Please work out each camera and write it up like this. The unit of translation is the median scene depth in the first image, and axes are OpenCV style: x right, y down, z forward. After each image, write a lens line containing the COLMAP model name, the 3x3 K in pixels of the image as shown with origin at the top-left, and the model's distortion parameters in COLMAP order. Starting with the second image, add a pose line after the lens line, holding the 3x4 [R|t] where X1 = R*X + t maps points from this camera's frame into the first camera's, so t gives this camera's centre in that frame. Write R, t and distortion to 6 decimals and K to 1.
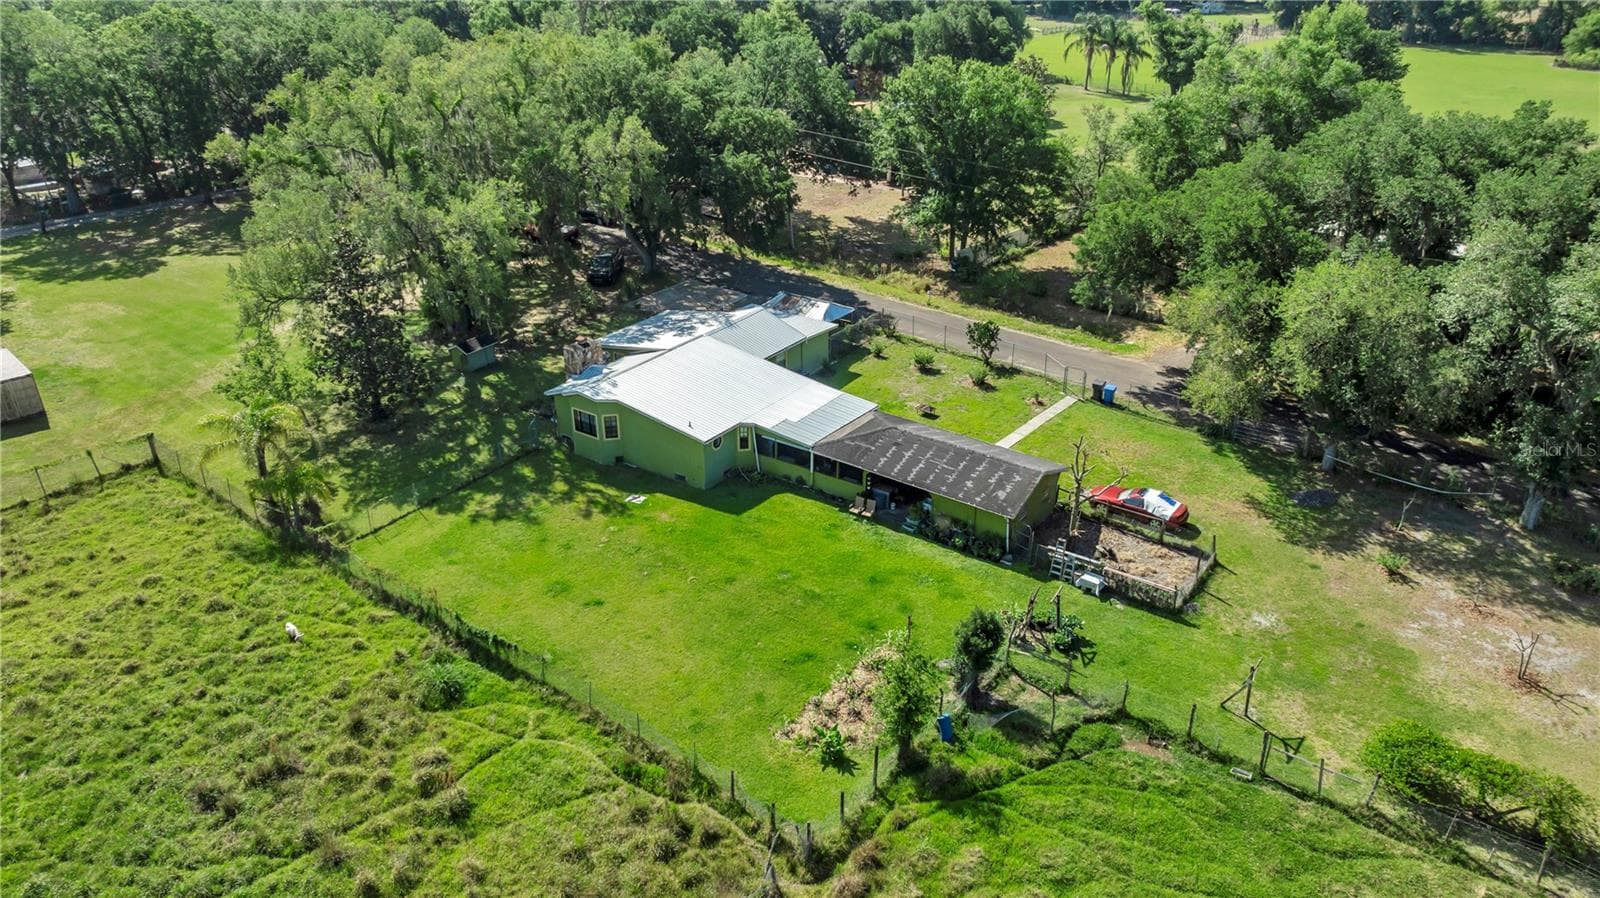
lens RADIAL K [[1128.6, 0, 814.3], [0, 1128.6, 452.3], [0, 0, 1]] dist [-0.014308, 0.002578]
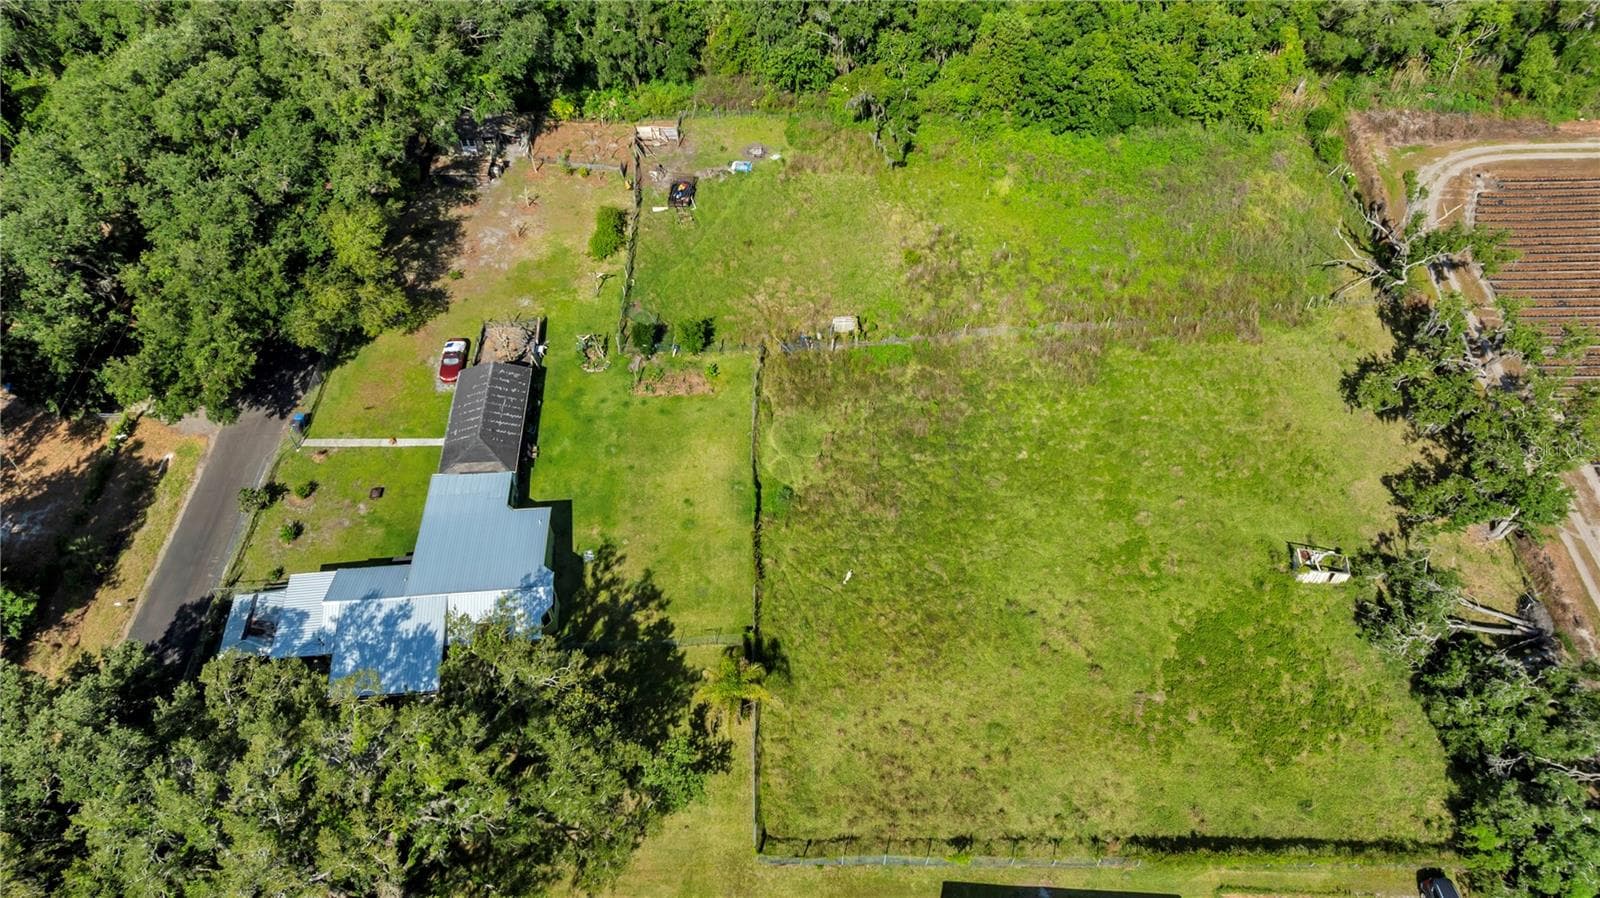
lens RADIAL K [[1128.6, 0, 813.1], [0, 1128.6, 440.2], [0, 0, 1]] dist [-0.014308, 0.002578]
pose [[-0.631233, -0.590074, 0.503346, -1.041773], [0.348843, 0.363630, 0.863760, -1.241086], [-0.692714, 0.720823, -0.023692, 0.725858]]
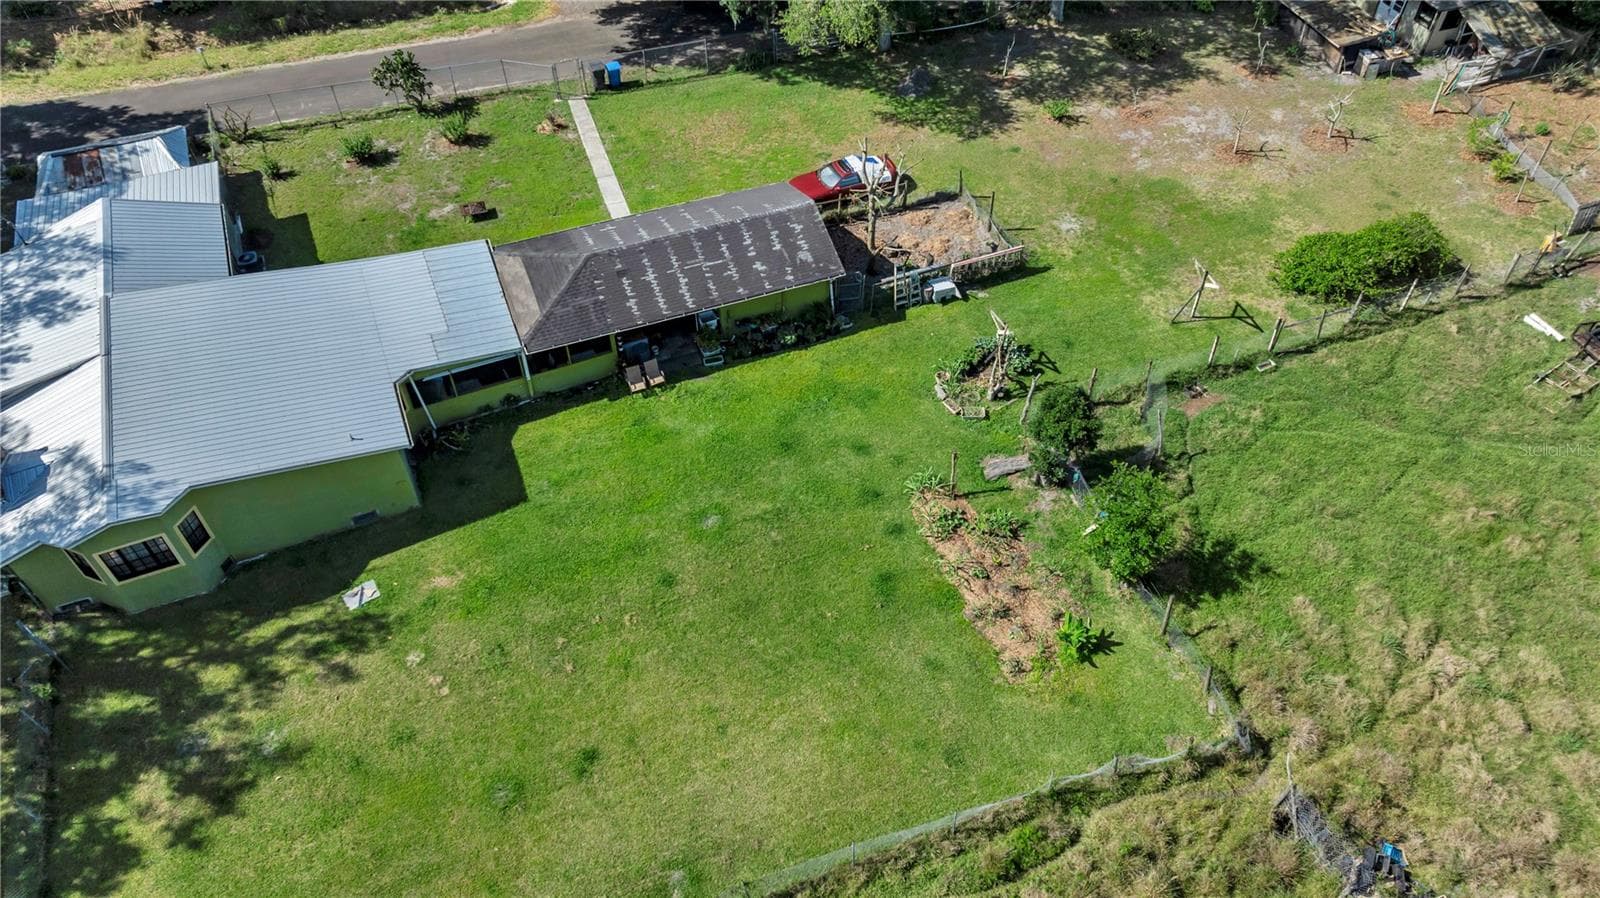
lens RADIAL K [[1128.6, 0, 818.5], [0, 1128.6, 440.1], [0, 0, 1]] dist [-0.014308, 0.002578]
pose [[0.526684, -0.621566, 0.579879, -0.327166], [0.375966, 0.782142, 0.496893, -0.225123], [-0.762400, -0.043691, 0.645630, 0.452448]]
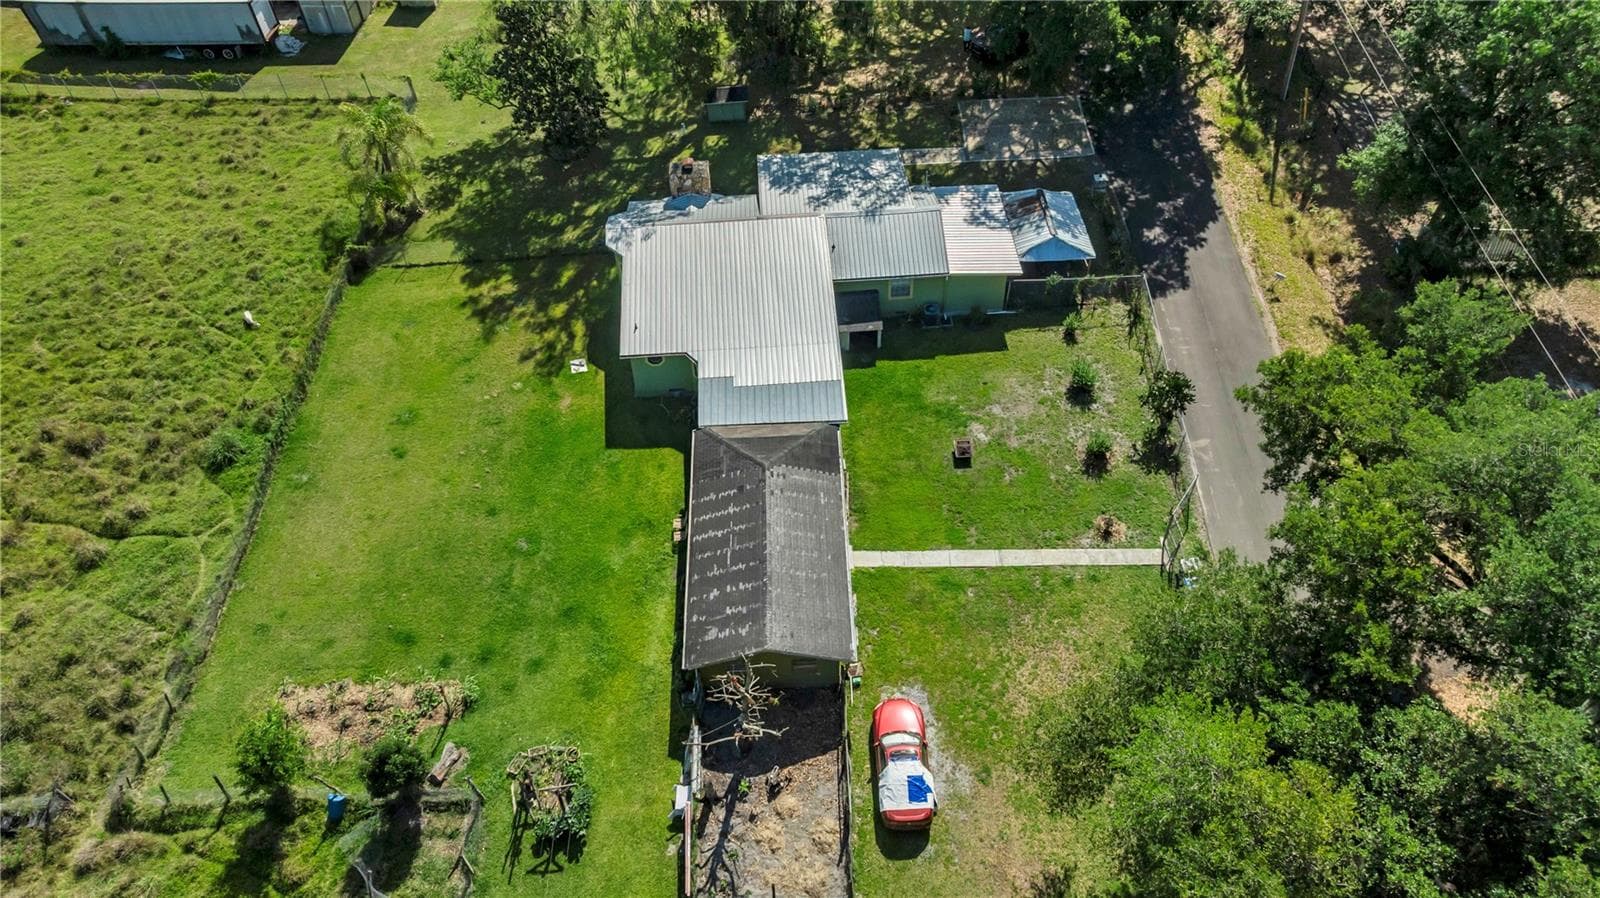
lens RADIAL K [[1128.6, 0, 817.8], [0, 1128.6, 439.2], [0, 0, 1]] dist [-0.014308, 0.002578]
pose [[0.623003, 0.575486, -0.529796, 0.503255], [-0.333825, 0.808130, 0.485269, -0.436107], [0.707410, -0.125465, 0.695579, 0.487863]]
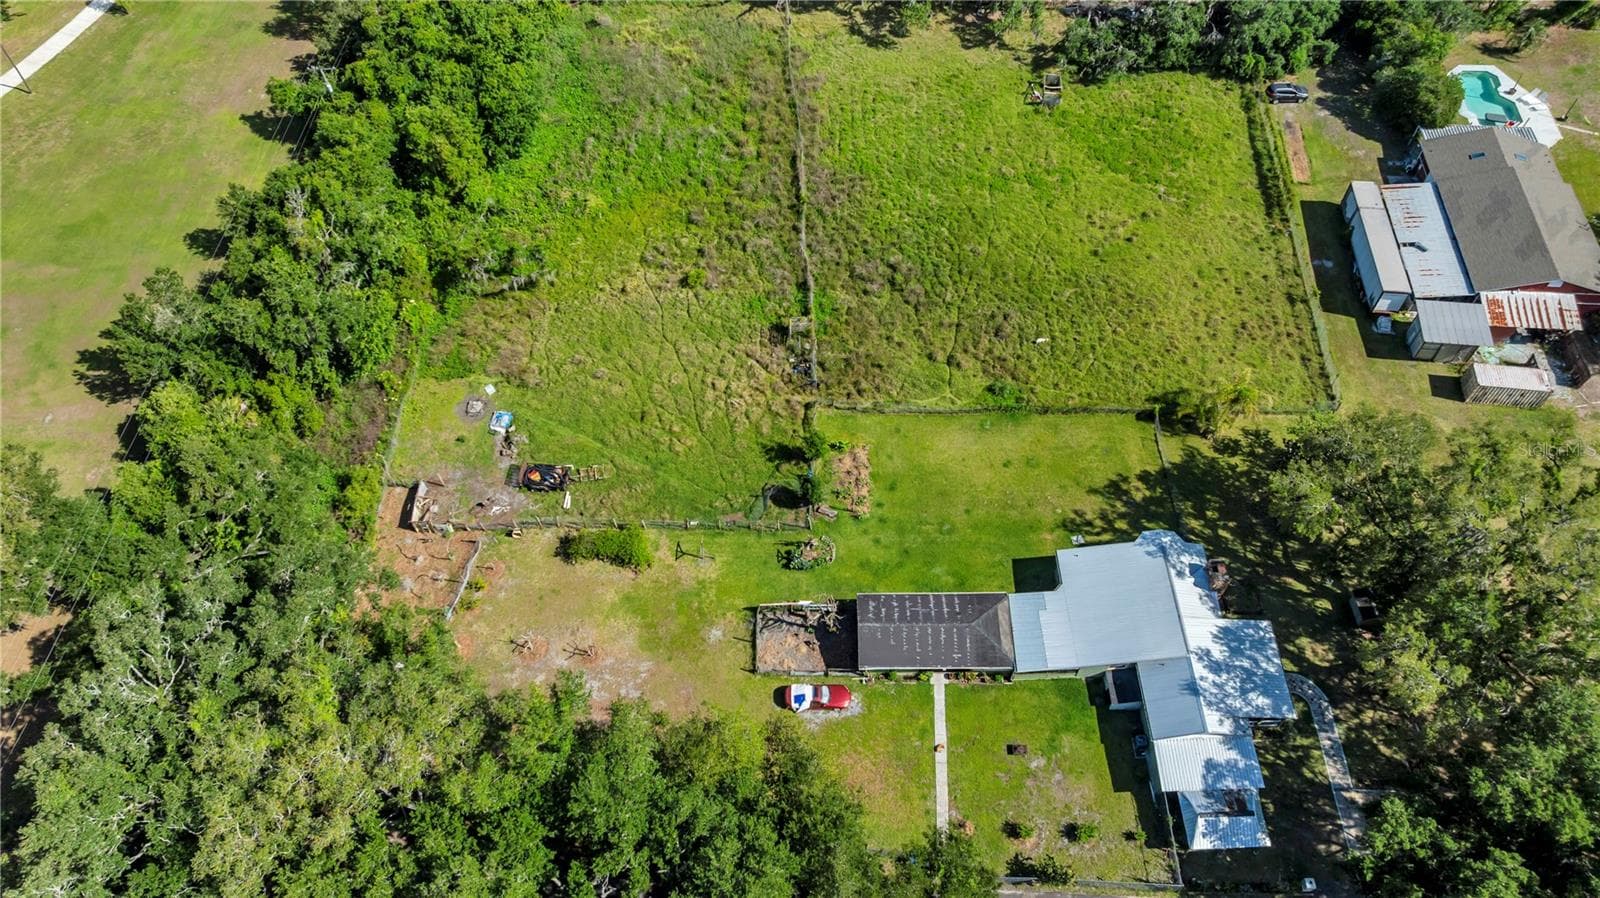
lens RADIAL K [[1128.6, 0, 804.9], [0, 1128.6, 439.7], [0, 0, 1]] dist [-0.014308, 0.002578]
pose [[-0.807128, 0.493317, -0.324318, 0.608373], [-0.248861, 0.213855, 0.944634, -1.424466], [0.535361, 0.843151, -0.049841, 0.764646]]
